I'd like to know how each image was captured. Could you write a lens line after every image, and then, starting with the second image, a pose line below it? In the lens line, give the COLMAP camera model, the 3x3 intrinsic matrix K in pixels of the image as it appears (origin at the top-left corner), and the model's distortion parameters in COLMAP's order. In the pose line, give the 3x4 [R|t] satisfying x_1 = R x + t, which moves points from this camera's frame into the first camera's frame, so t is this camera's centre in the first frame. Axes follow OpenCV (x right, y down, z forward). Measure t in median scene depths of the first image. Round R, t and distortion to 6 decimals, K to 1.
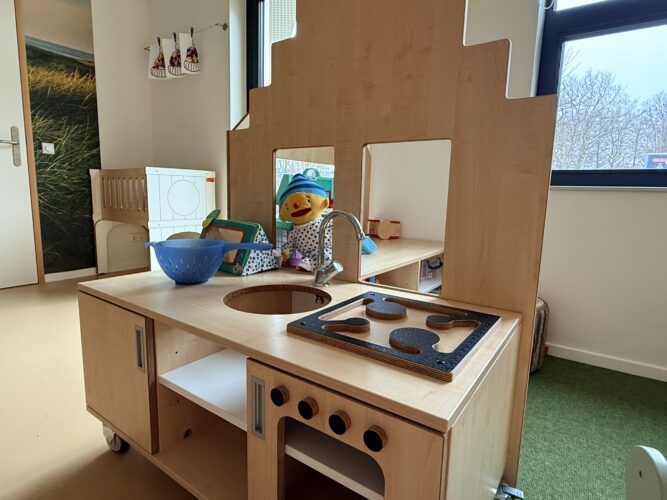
lens RADIAL K [[381.7, 0, 330.4], [0, 381.7, 249.4], [0, 0, 1]] dist [-0.002198, 0.003340]
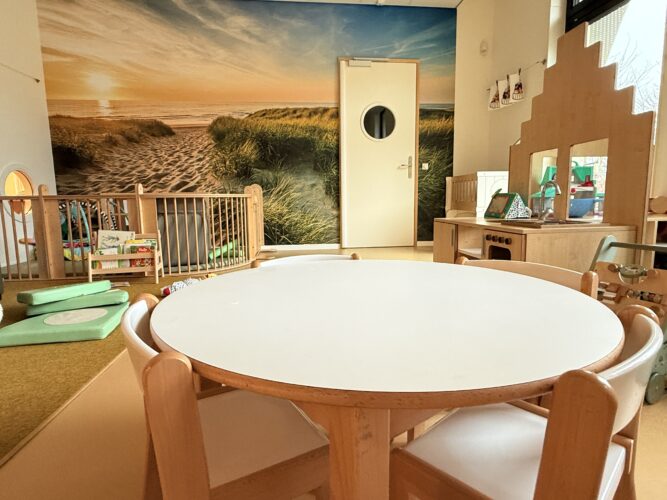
lens RADIAL K [[381.7, 0, 329.9], [0, 381.7, 250.8], [0, 0, 1]] dist [-0.002198, 0.003340]
pose [[0.654171, 0.063632, -0.753665, 0.273755], [-0.078329, 0.996796, 0.016170, 0.110096], [0.752279, 0.048456, 0.657060, -0.398047]]
